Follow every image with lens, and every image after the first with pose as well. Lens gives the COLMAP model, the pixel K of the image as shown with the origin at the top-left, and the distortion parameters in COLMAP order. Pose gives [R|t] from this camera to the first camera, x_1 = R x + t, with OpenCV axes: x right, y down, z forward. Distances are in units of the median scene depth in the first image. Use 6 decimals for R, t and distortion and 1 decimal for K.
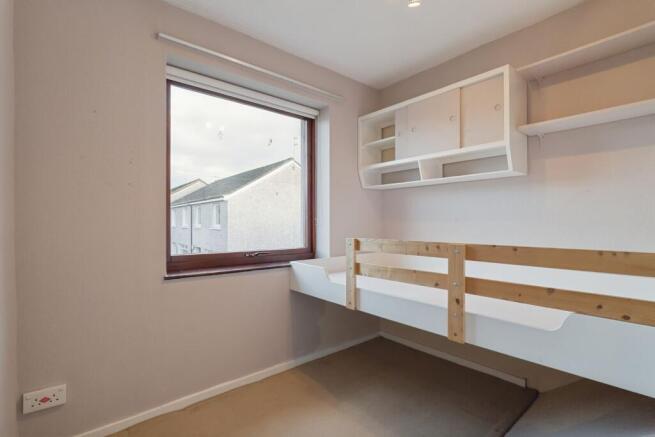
lens RADIAL K [[309.4, 0, 326.8], [0, 309.4, 221.2], [0, 0, 1]] dist [-0.003170, 0.000036]
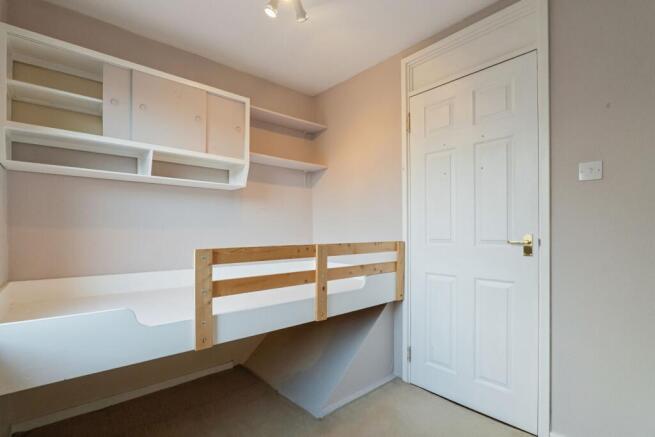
lens RADIAL K [[288.1, 0, 325.8], [0, 288.1, 230.4], [0, 0, 1]] dist [0.000107, 0.000144]
pose [[0.015930, -0.003636, 0.999866, -0.582877], [-0.008948, 0.999953, 0.003778, 0.006181], [-0.999833, -0.009007, 0.015897, 0.717970]]
